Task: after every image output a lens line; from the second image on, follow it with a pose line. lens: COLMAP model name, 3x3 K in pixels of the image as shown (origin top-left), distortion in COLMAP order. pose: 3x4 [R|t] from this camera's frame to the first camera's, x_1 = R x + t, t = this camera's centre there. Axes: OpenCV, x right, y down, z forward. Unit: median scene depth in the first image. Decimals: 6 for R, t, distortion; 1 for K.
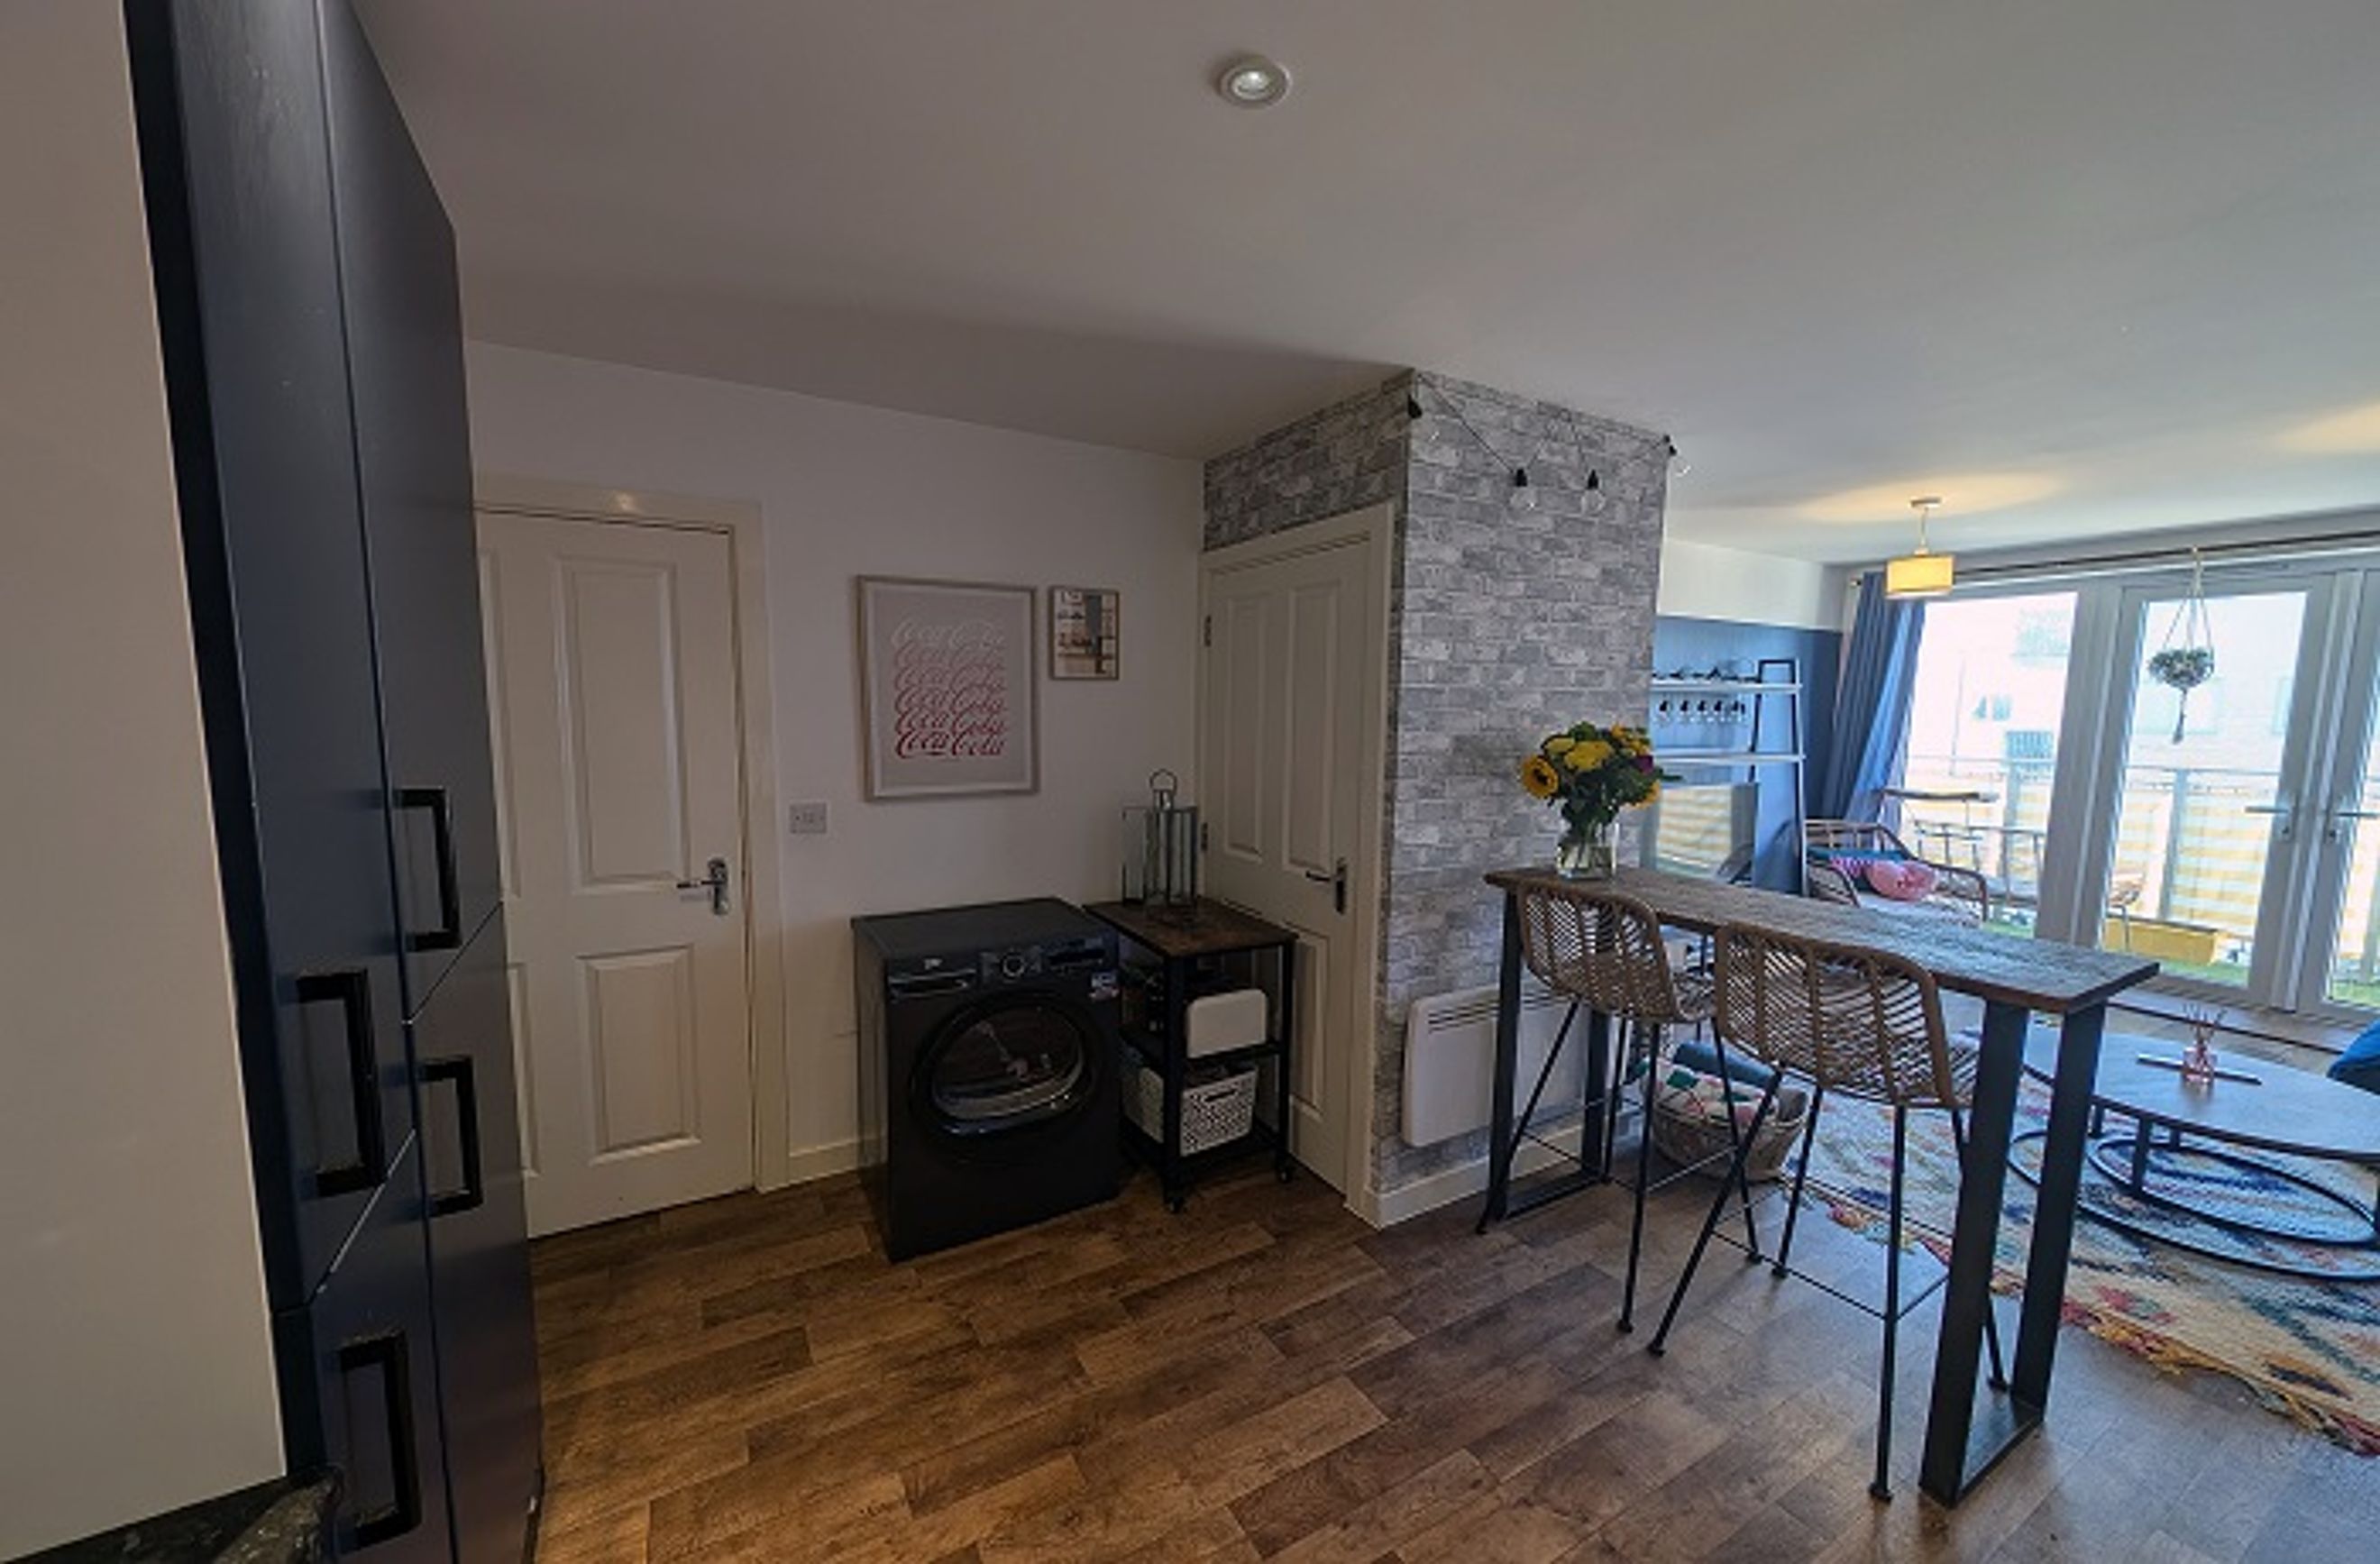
lens RADIAL K [[889.8, 0, 1186.9], [0, 889.8, 803.9], [0, 0, 1]] dist [-0.000954, 0.000058]
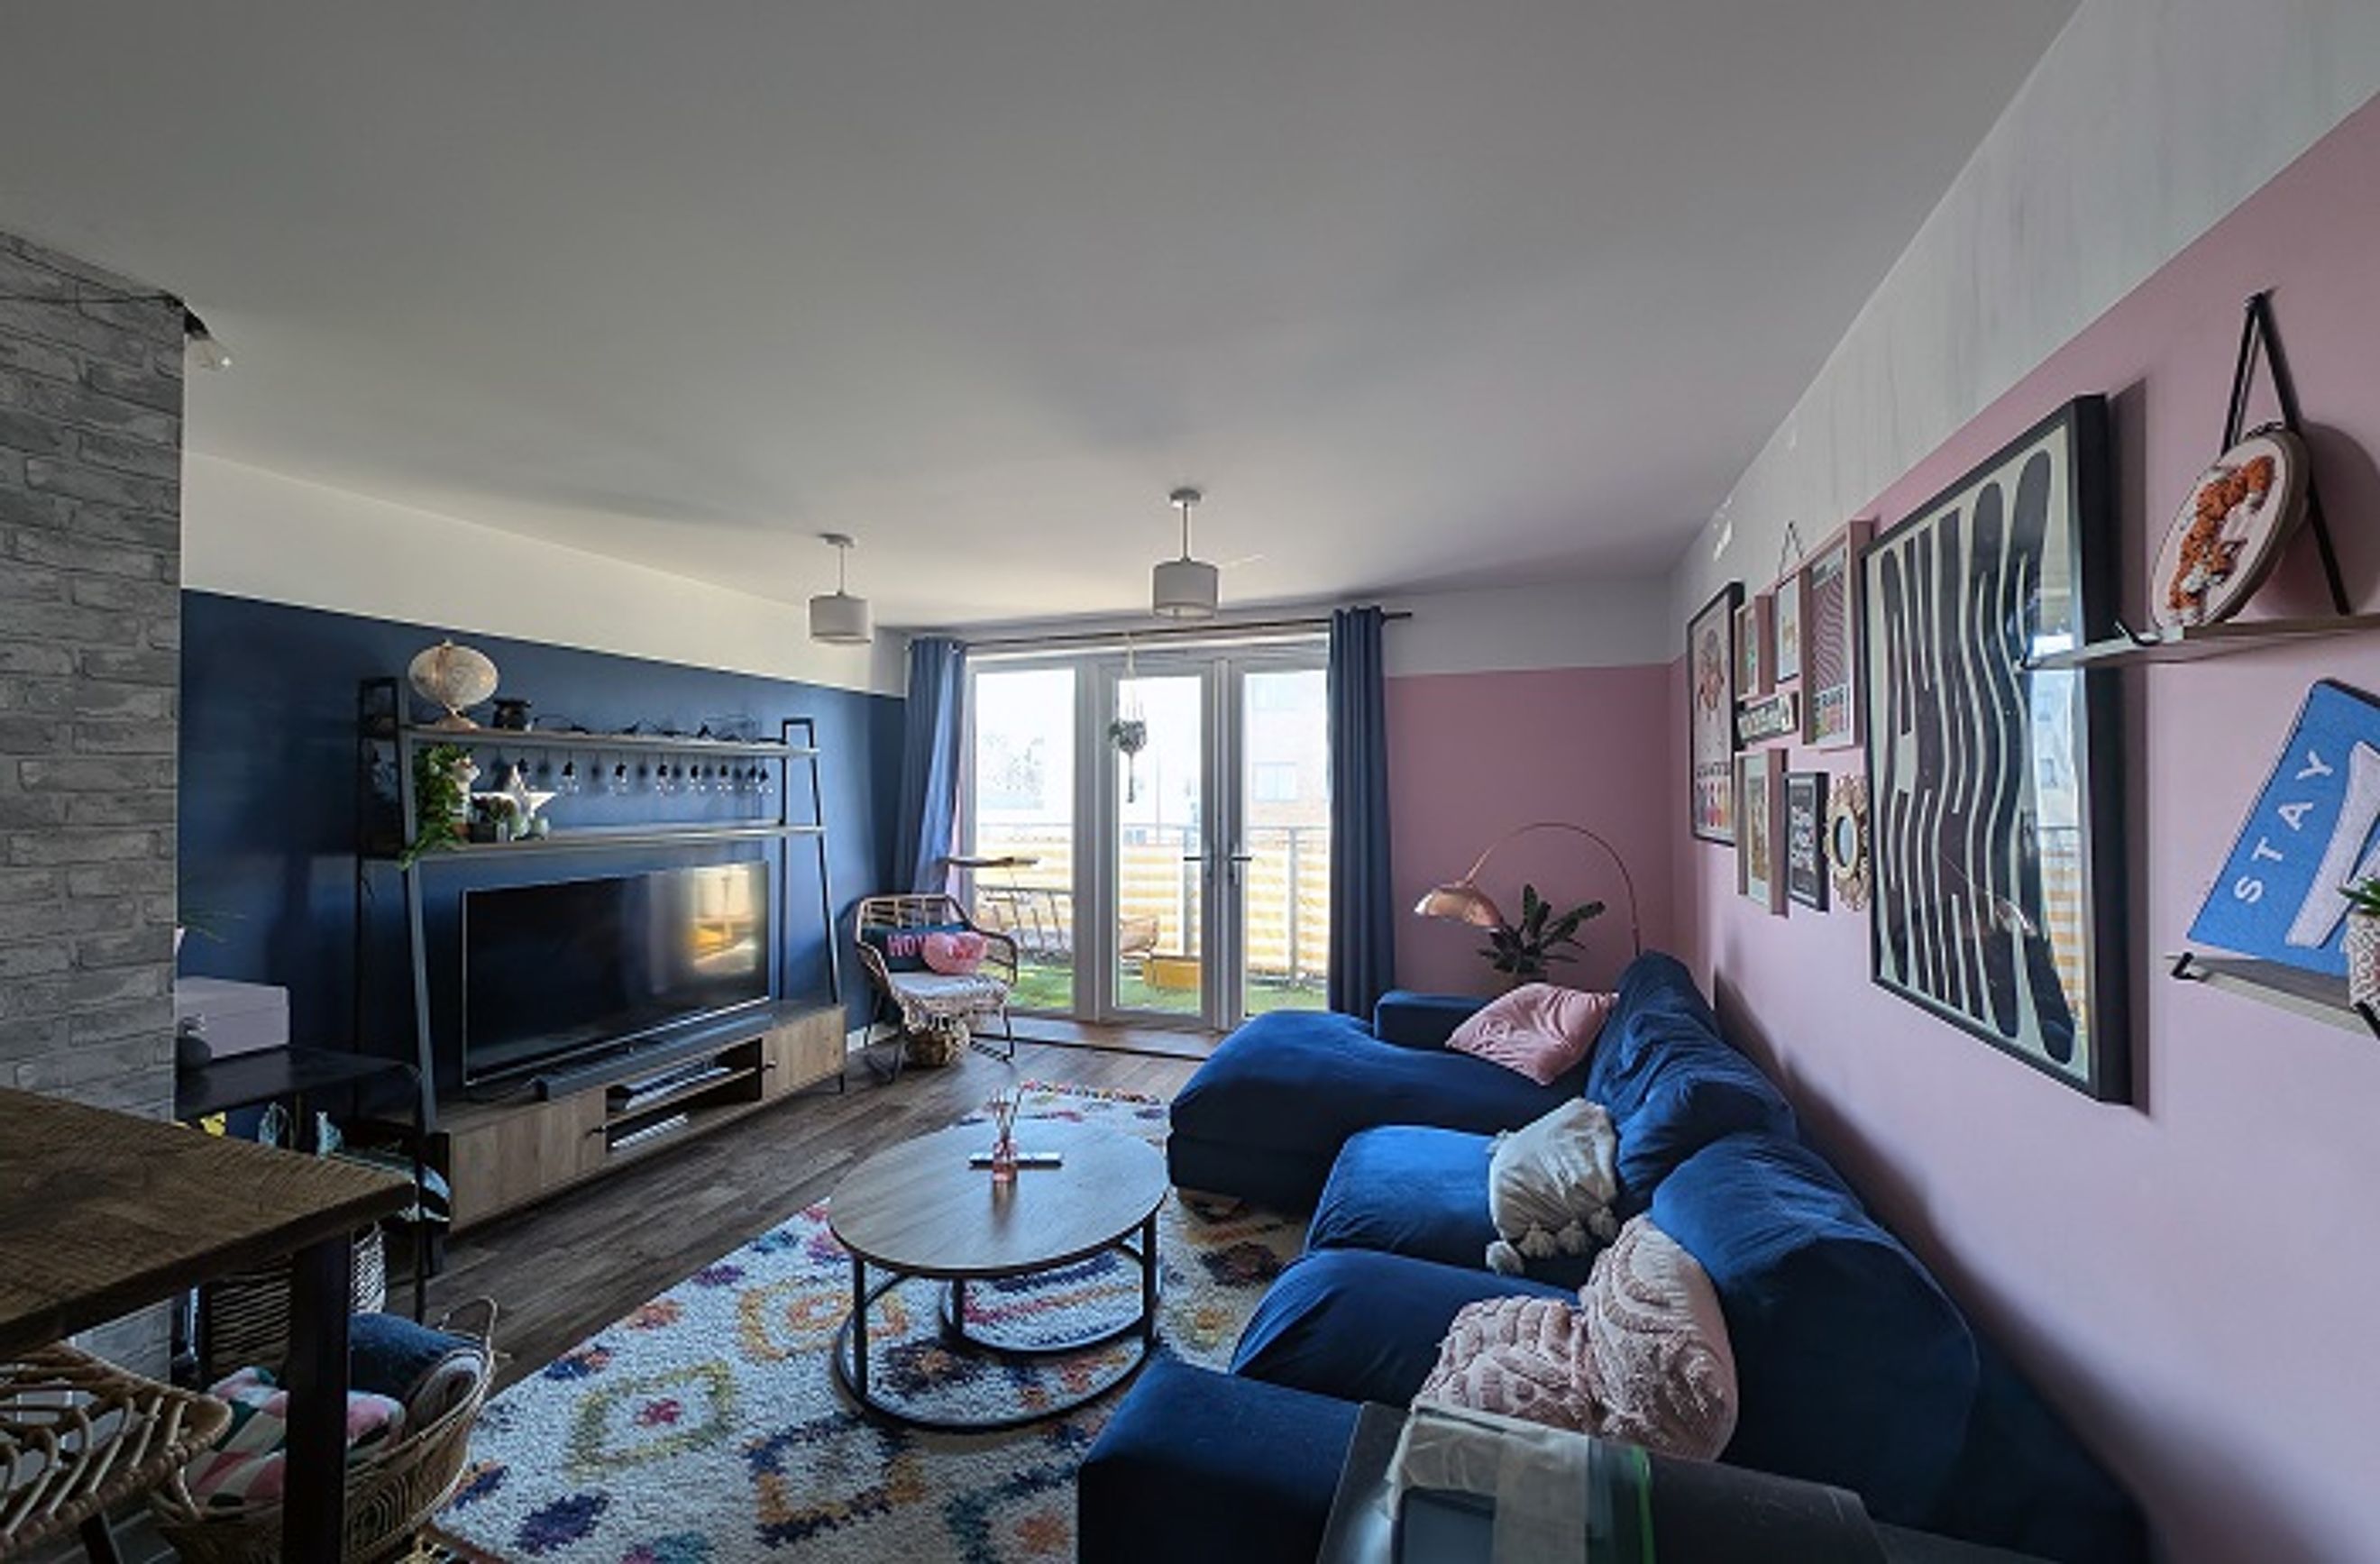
lens RADIAL K [[889.8, 0, 1186.4], [0, 889.8, 775.1], [0, 0, 1]] dist [-0.000954, 0.000058]
pose [[0.765394, -0.000905, 0.643561, 0.387340], [0.081957, 0.991994, -0.096078, 0.008276], [-0.638321, 0.126282, 0.759341, 0.092451]]
